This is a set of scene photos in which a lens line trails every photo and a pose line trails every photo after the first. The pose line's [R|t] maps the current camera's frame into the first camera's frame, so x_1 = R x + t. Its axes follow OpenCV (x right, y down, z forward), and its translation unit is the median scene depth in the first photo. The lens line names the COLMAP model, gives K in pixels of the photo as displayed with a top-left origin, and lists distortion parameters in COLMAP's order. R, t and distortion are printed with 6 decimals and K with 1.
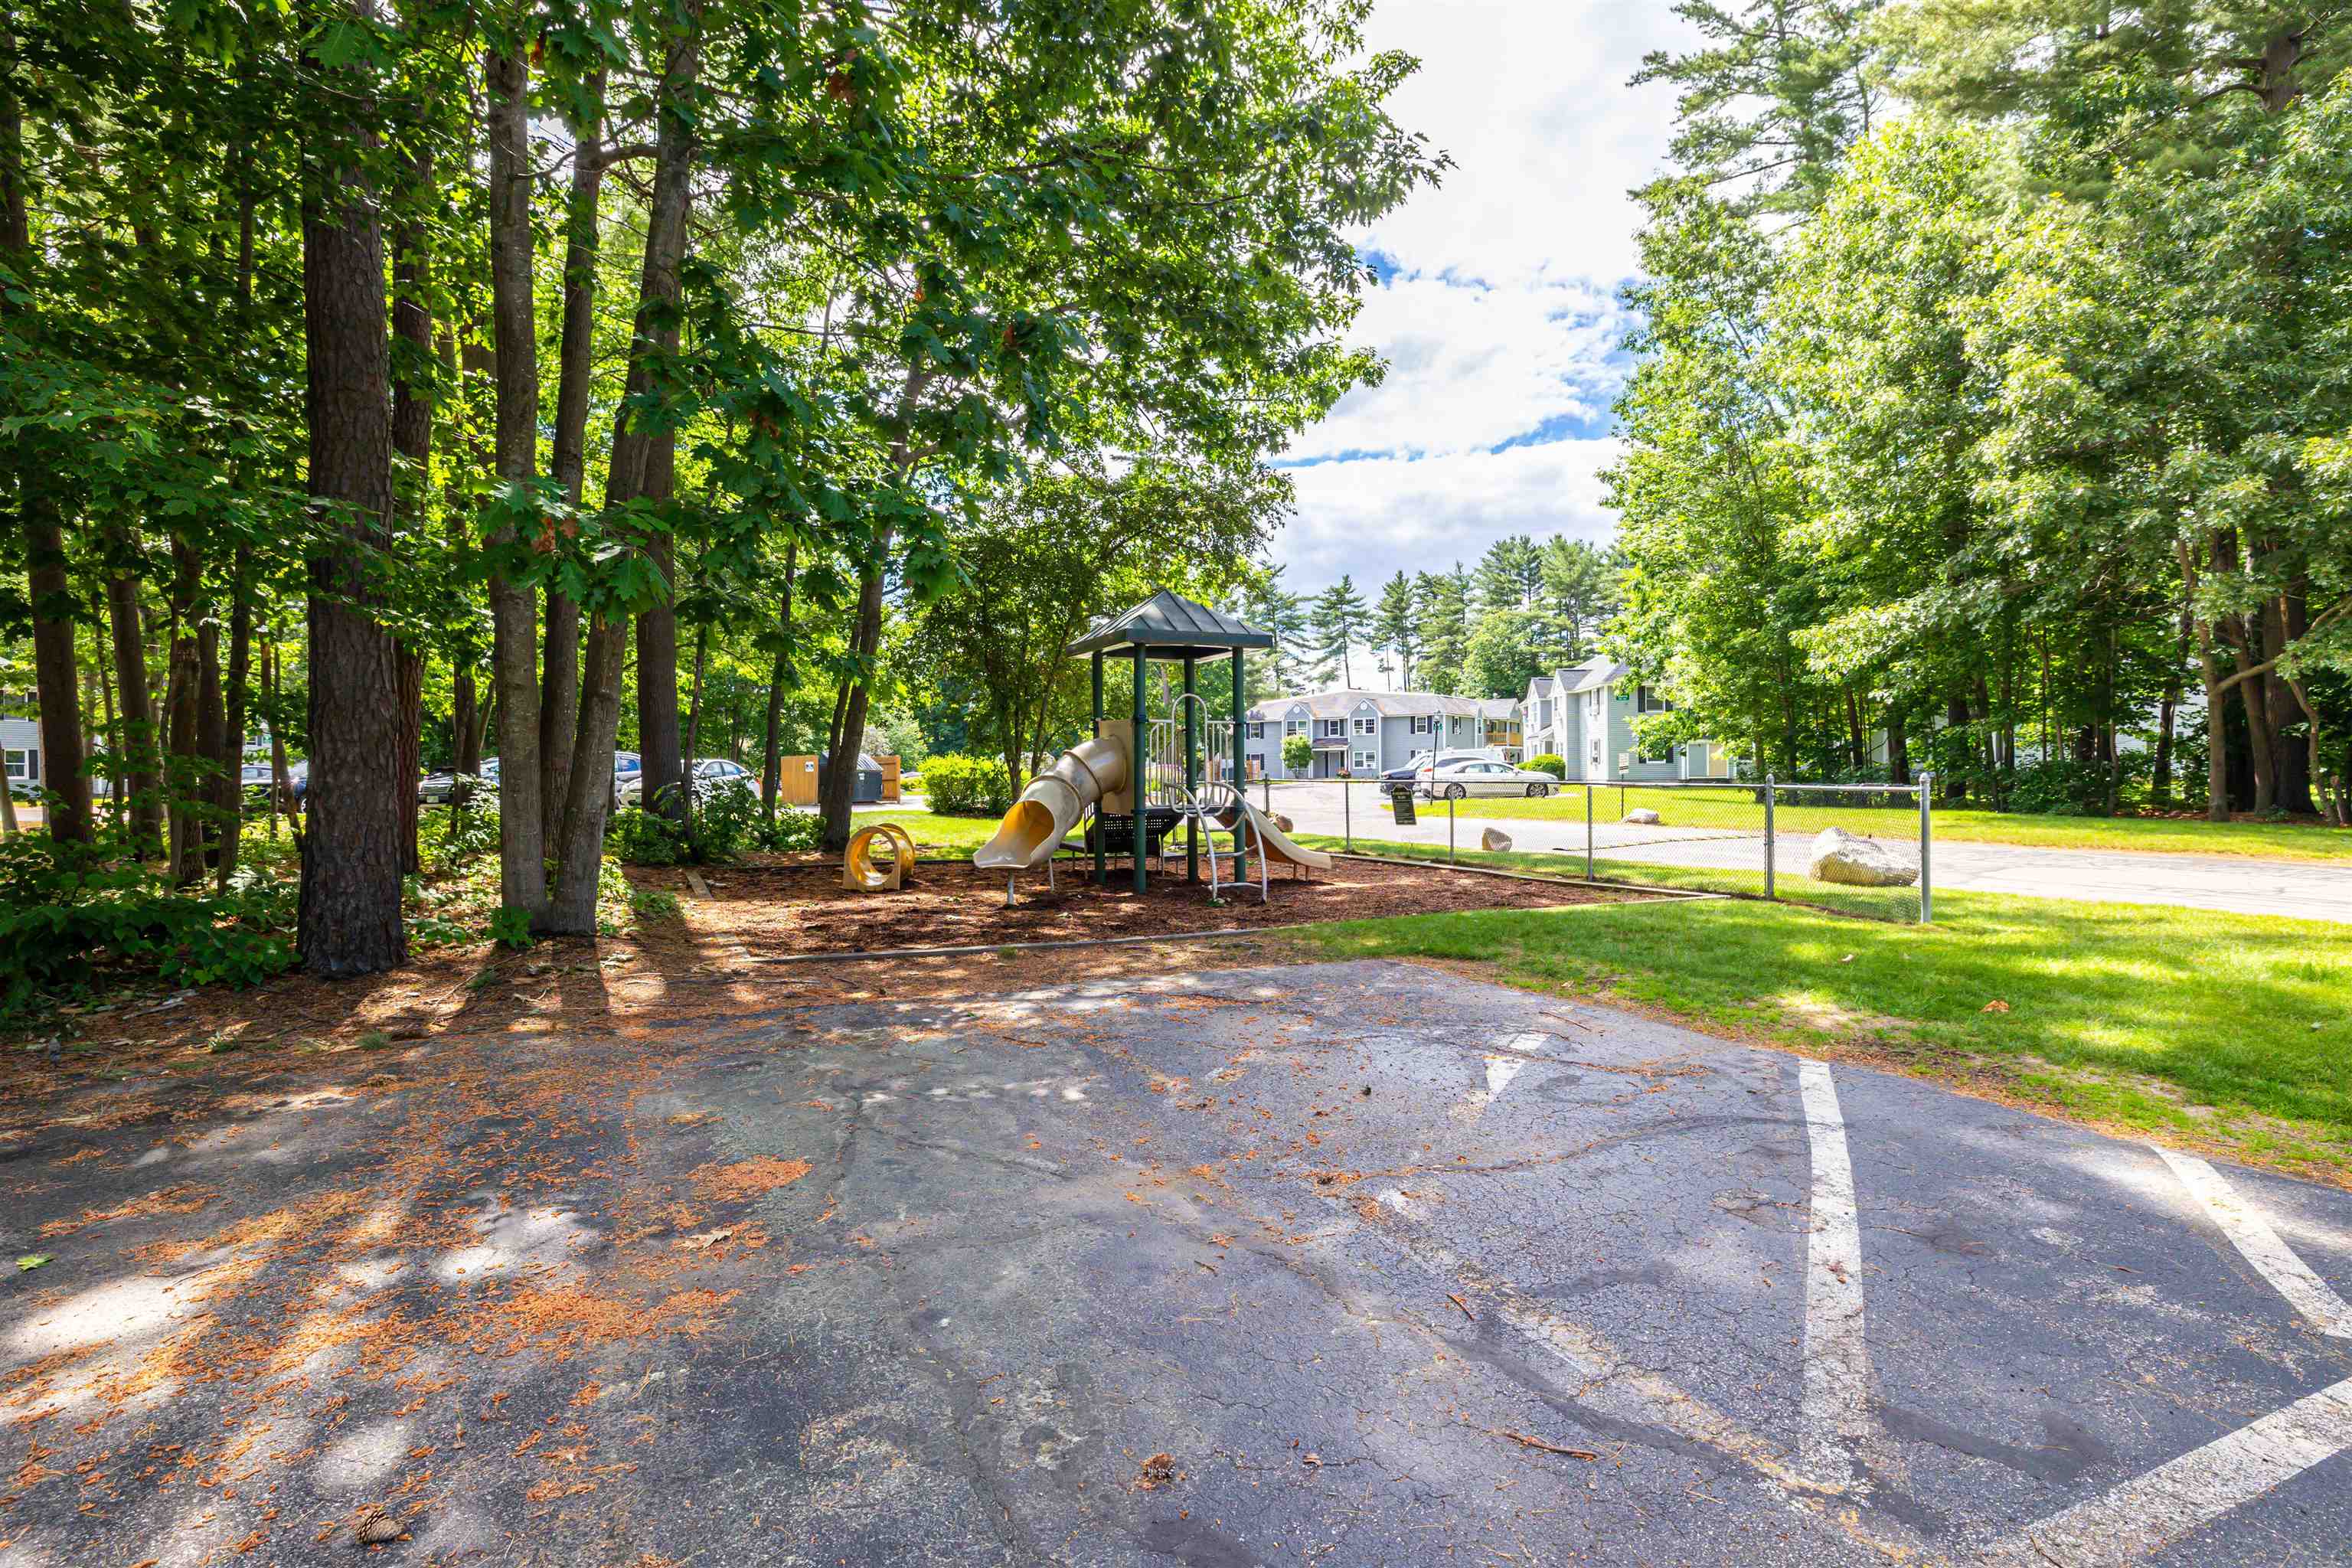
lens RADIAL K [[1117.1, 0, 1175.1], [0, 1117.1, 776.9], [0, 0, 1]] dist [-0.005185, -0.000339]
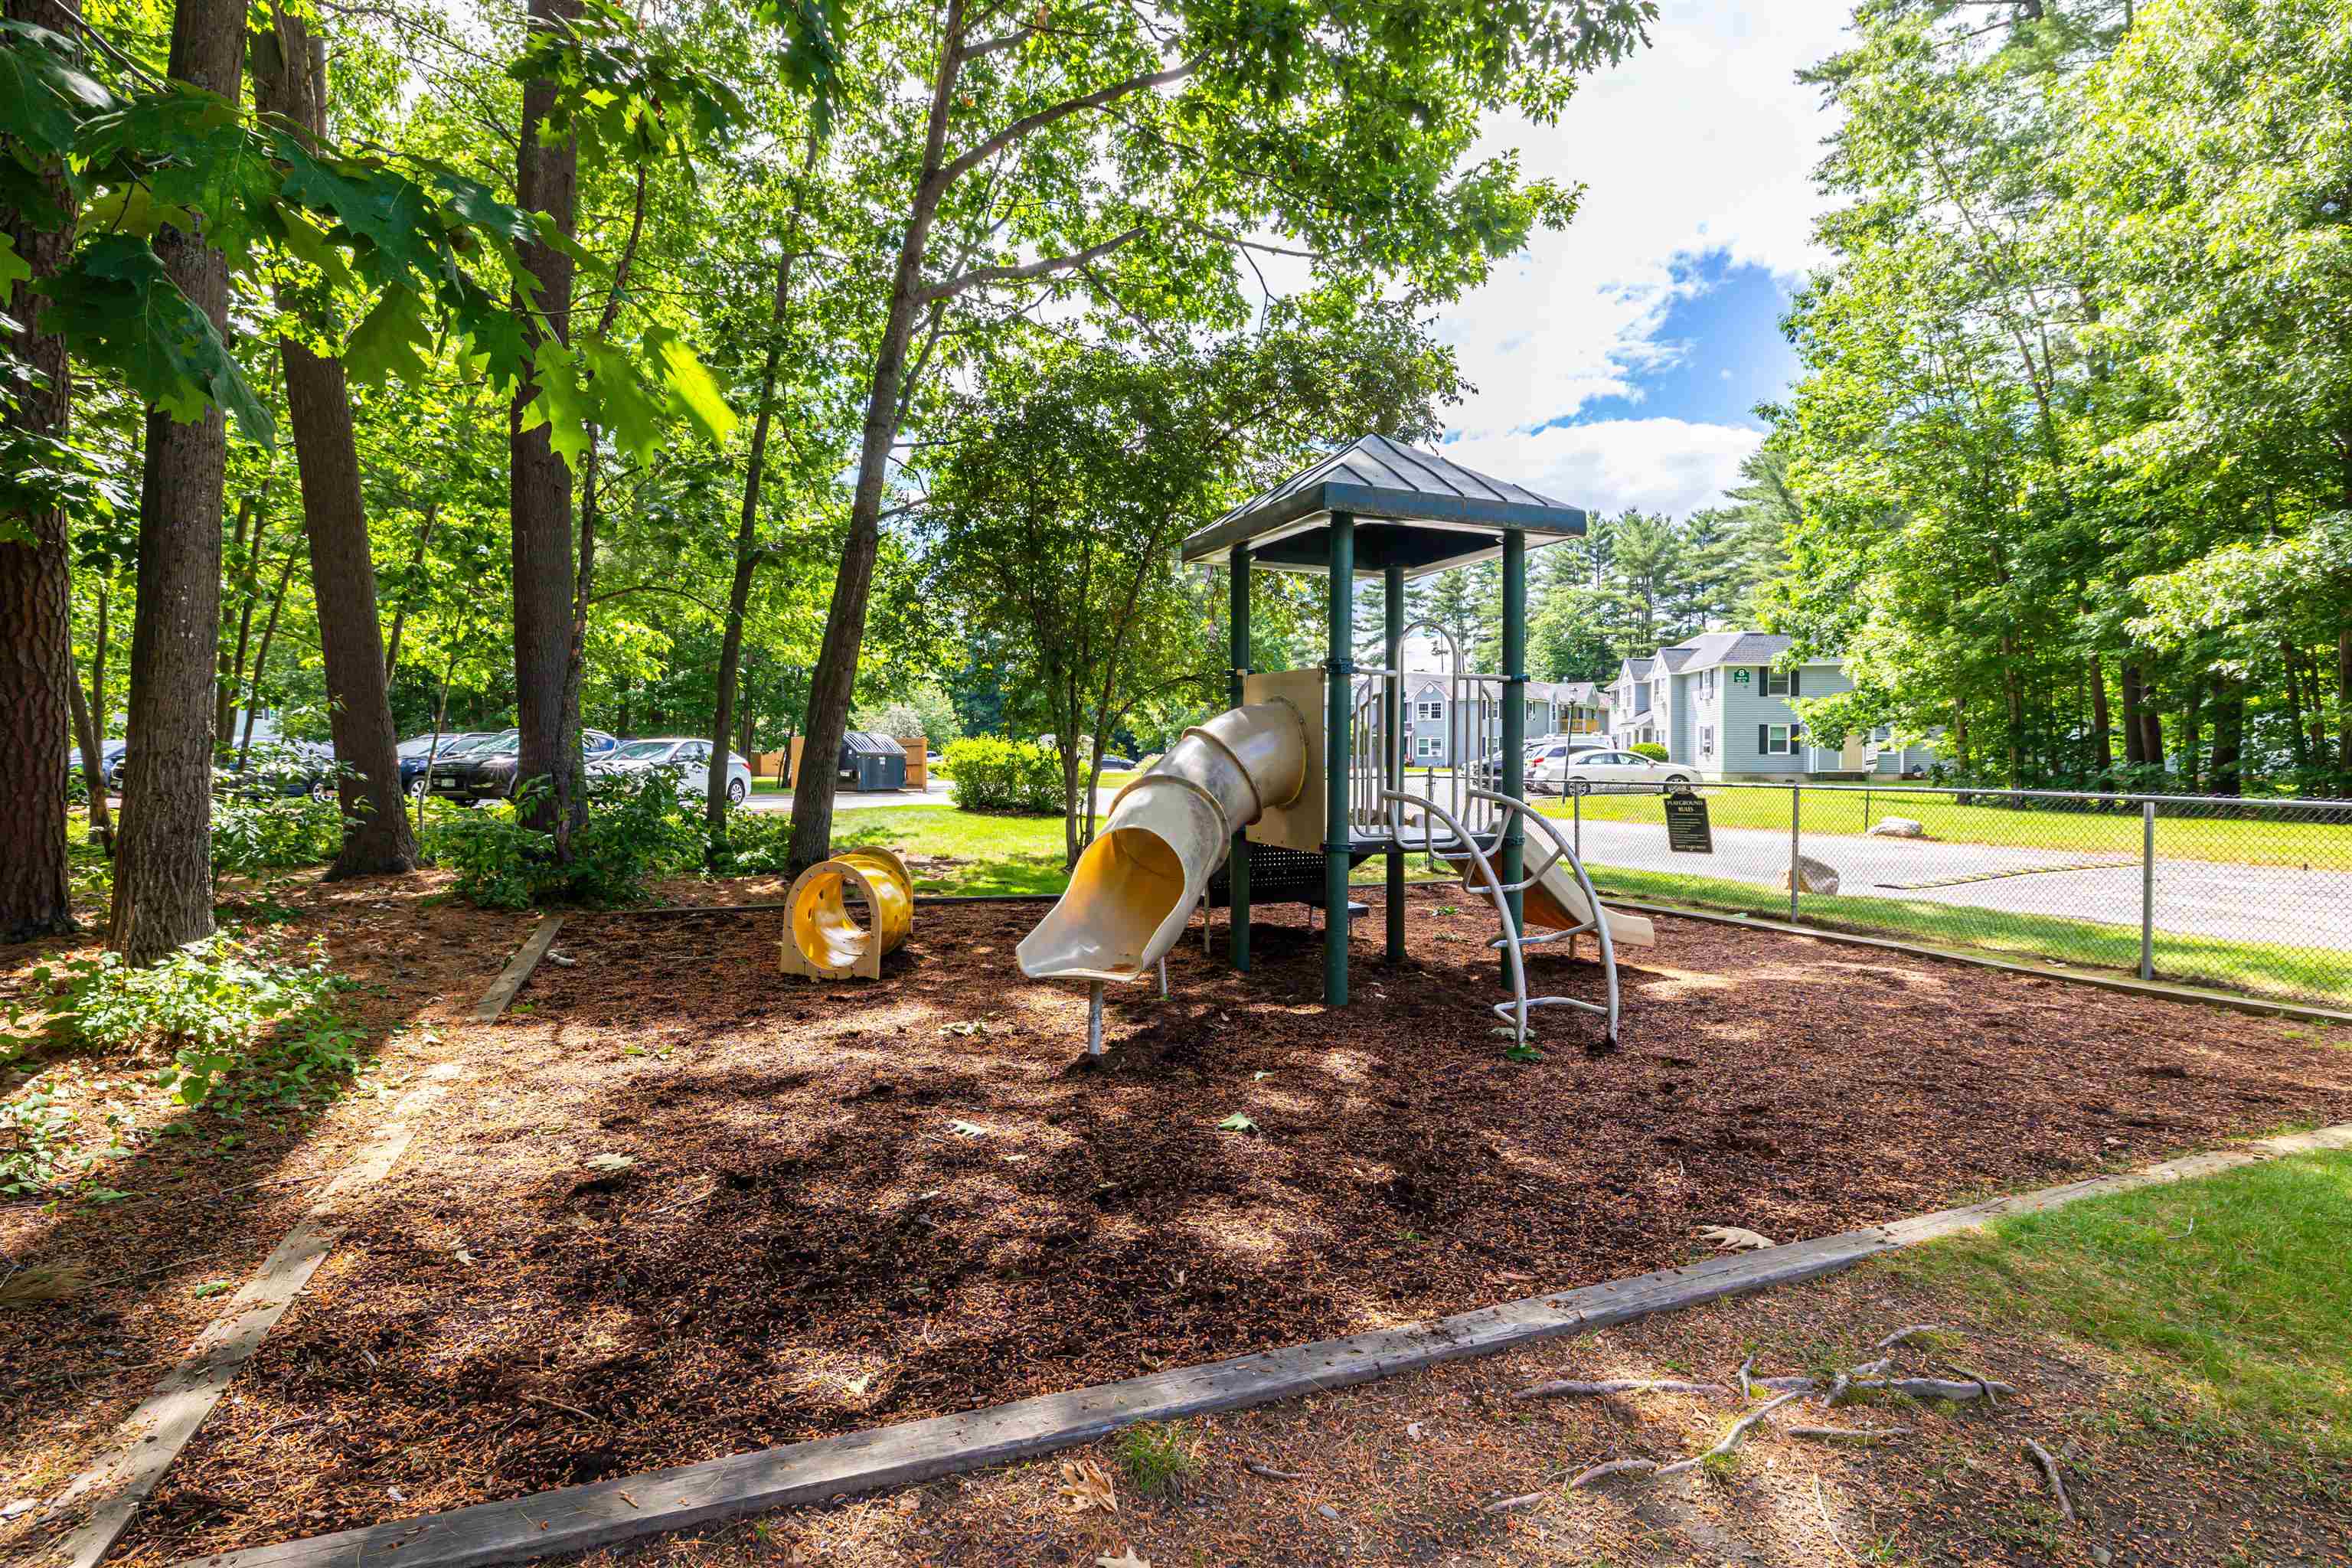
lens RADIAL K [[1117.1, 0, 1174.8], [0, 1117.1, 781.8], [0, 0, 1]] dist [-0.005185, -0.000339]
pose [[0.999435, 0.011639, -0.031528, -0.036708], [-0.011065, 0.999771, 0.018318, -0.003005], [0.031733, -0.017959, 0.999335, 0.196721]]
